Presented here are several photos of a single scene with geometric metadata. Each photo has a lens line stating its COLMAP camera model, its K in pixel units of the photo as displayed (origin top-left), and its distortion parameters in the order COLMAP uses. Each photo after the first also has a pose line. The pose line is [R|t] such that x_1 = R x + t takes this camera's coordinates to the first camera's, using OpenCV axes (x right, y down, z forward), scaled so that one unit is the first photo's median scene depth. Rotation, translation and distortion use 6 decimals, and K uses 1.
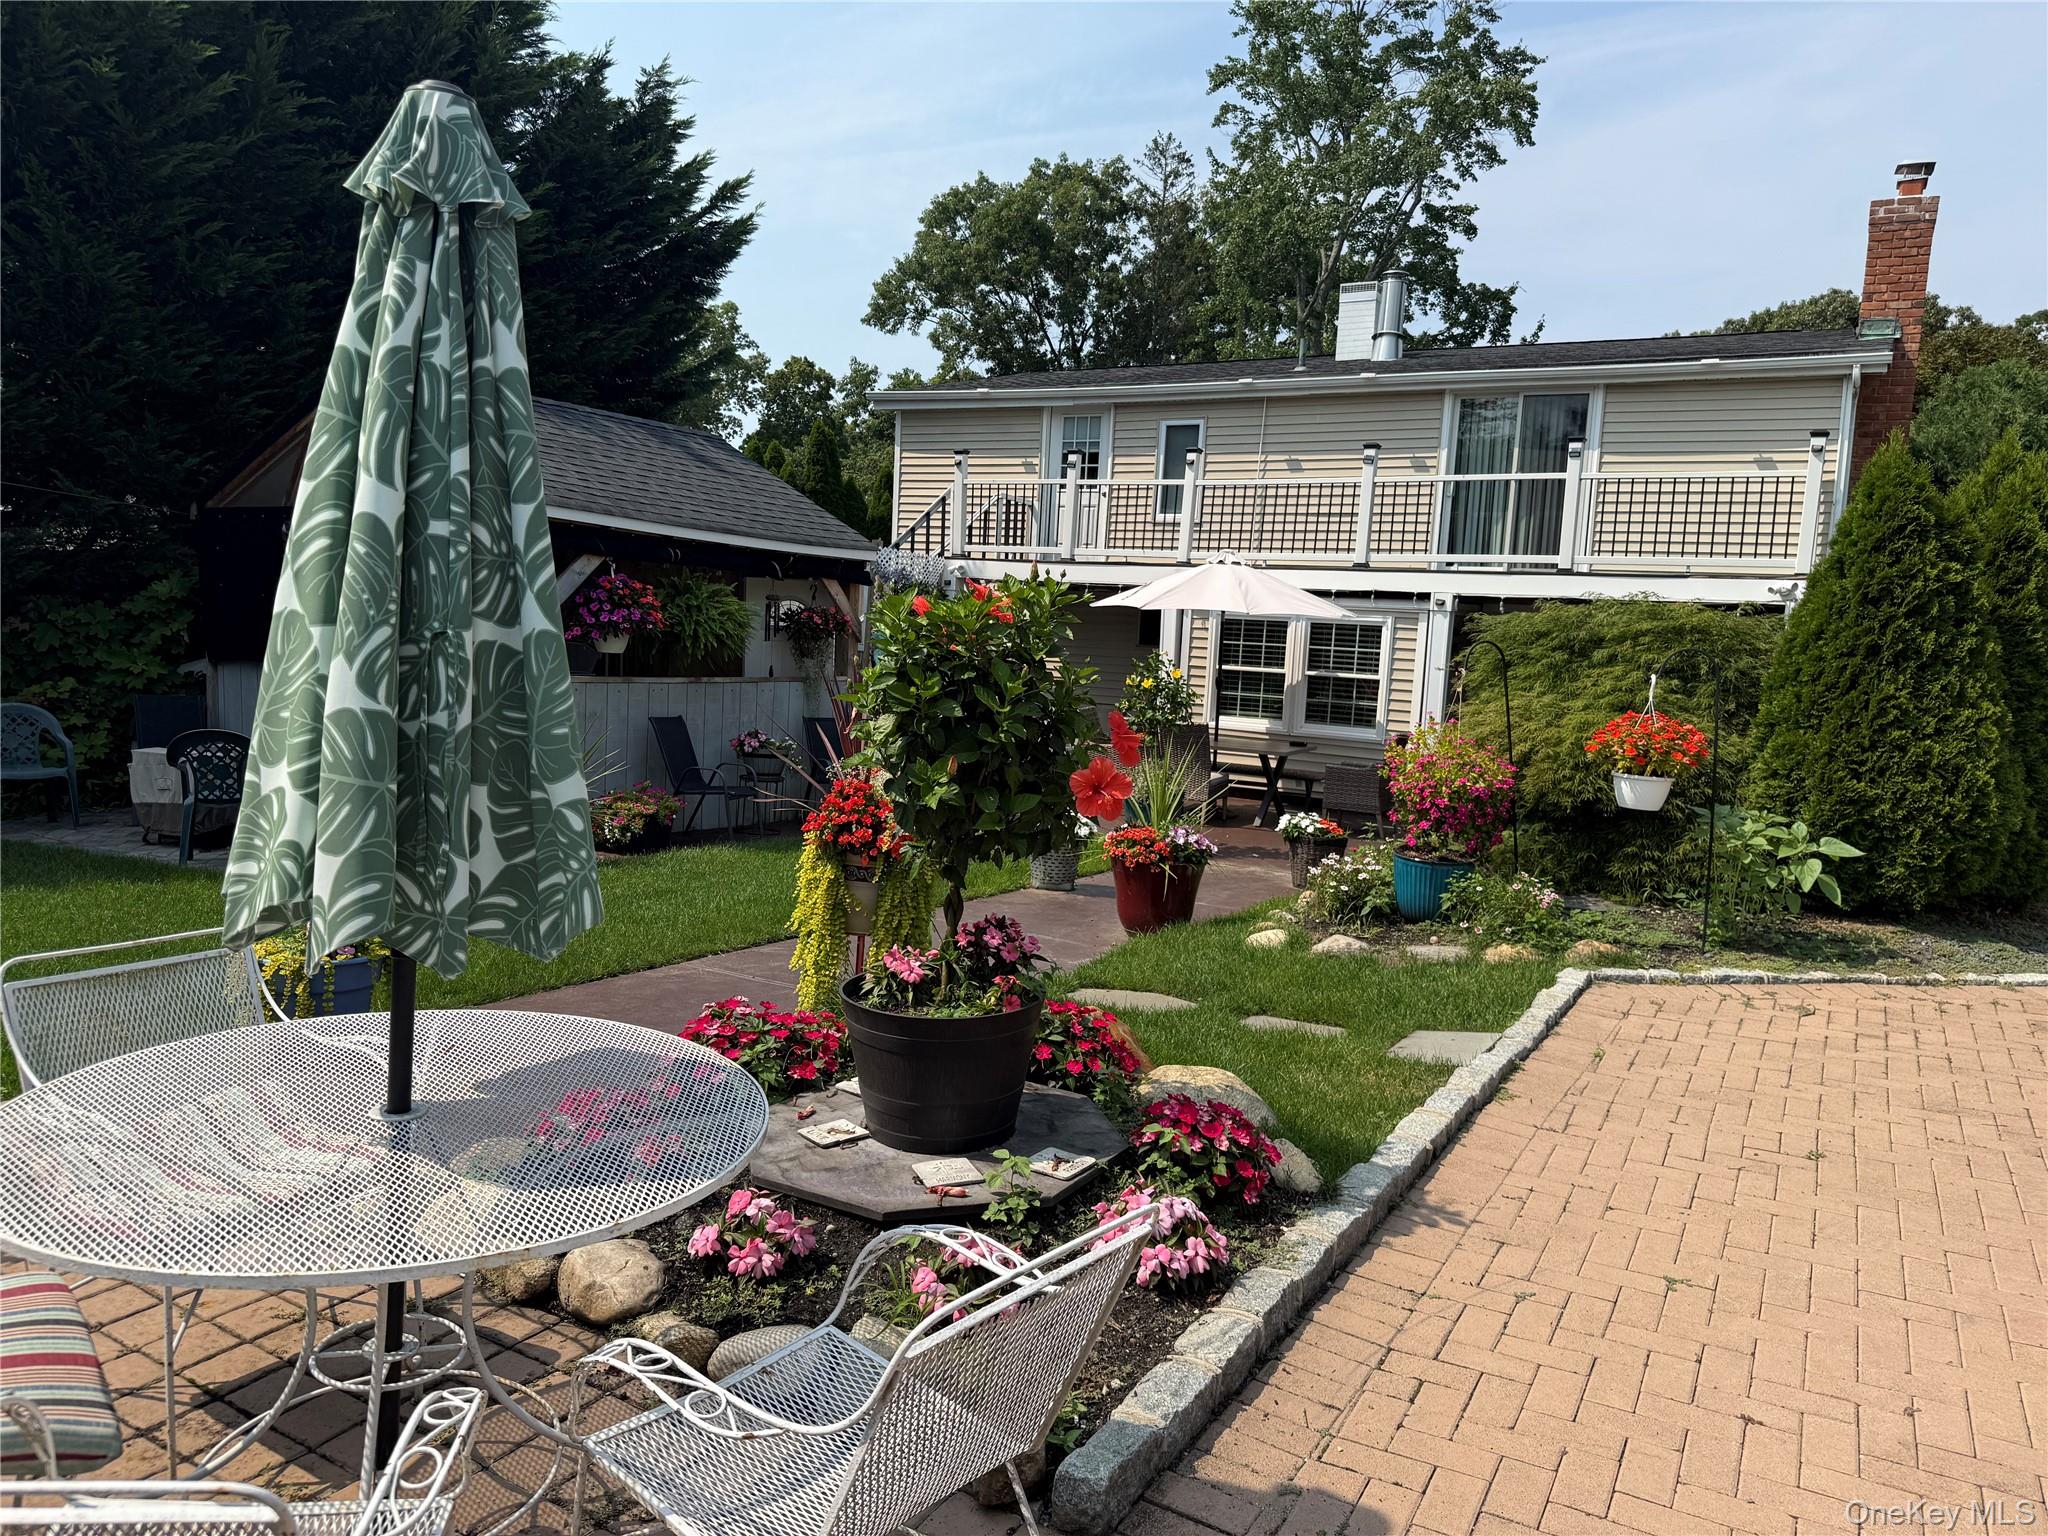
lens RADIAL K [[1463.1, 0, 987.2], [0, 1463.1, 805.9], [0, 0, 1]] dist [0.055020, -0.069366]
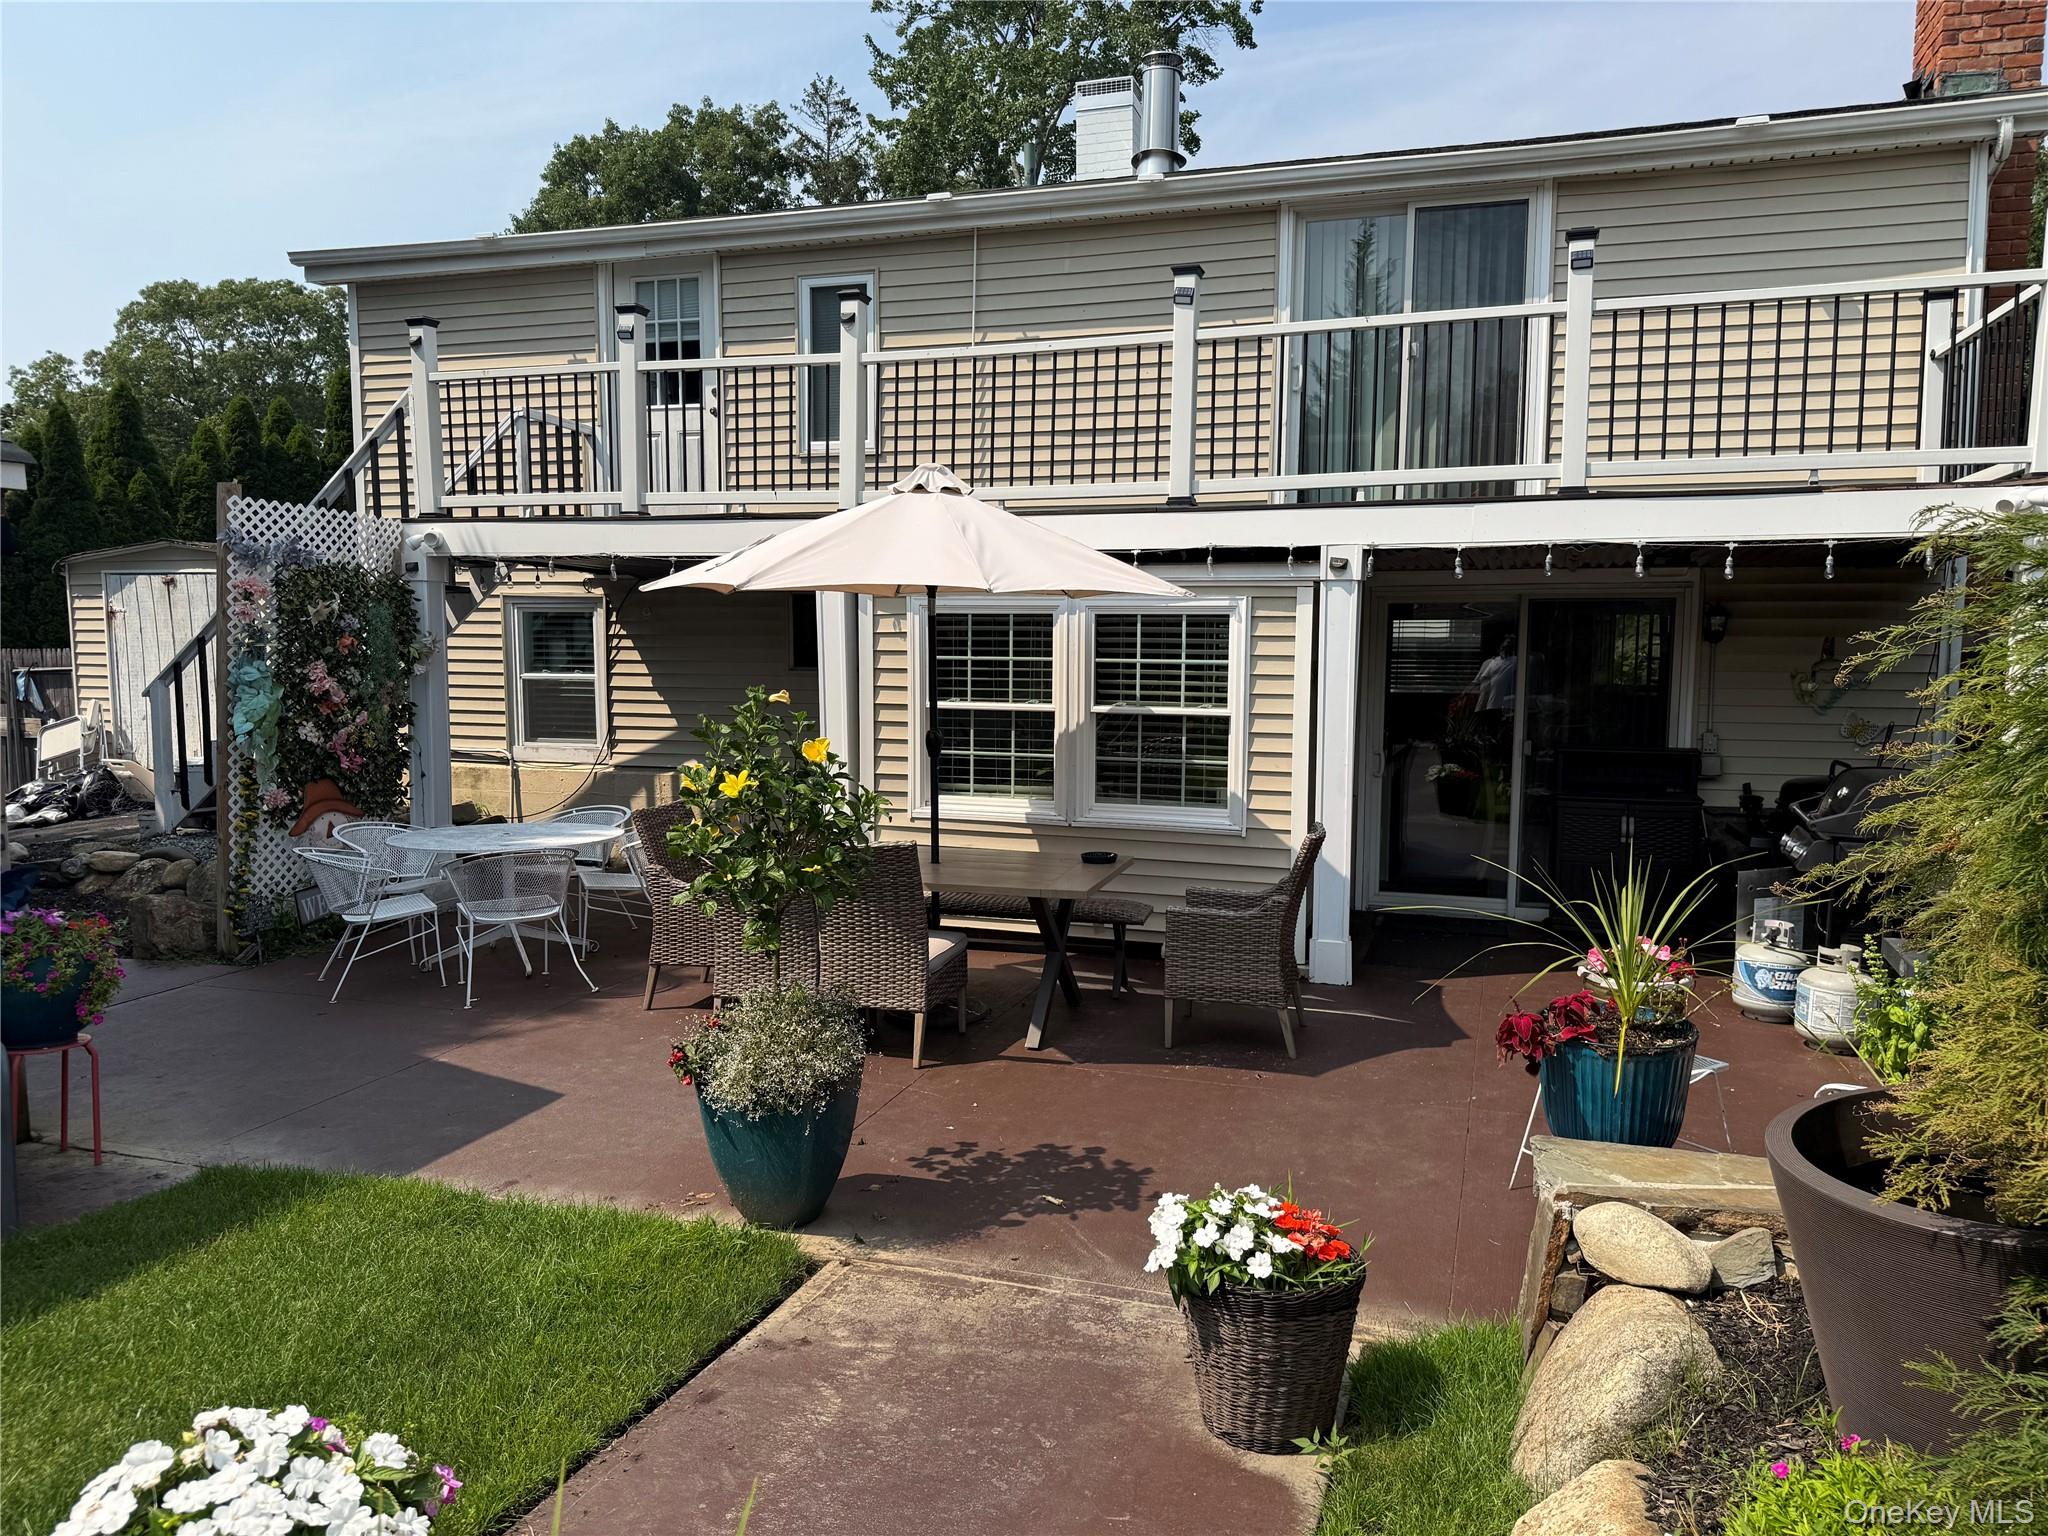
lens RADIAL K [[1463.1, 0, 1027.6], [0, 1463.1, 788.0], [0, 0, 1]] dist [0.055020, -0.069366]
pose [[0.974149, -0.066161, 0.215999, 0.070575], [0.070984, 0.997370, -0.014636, -0.050594], [-0.214463, 0.029591, 0.976284, 0.441963]]
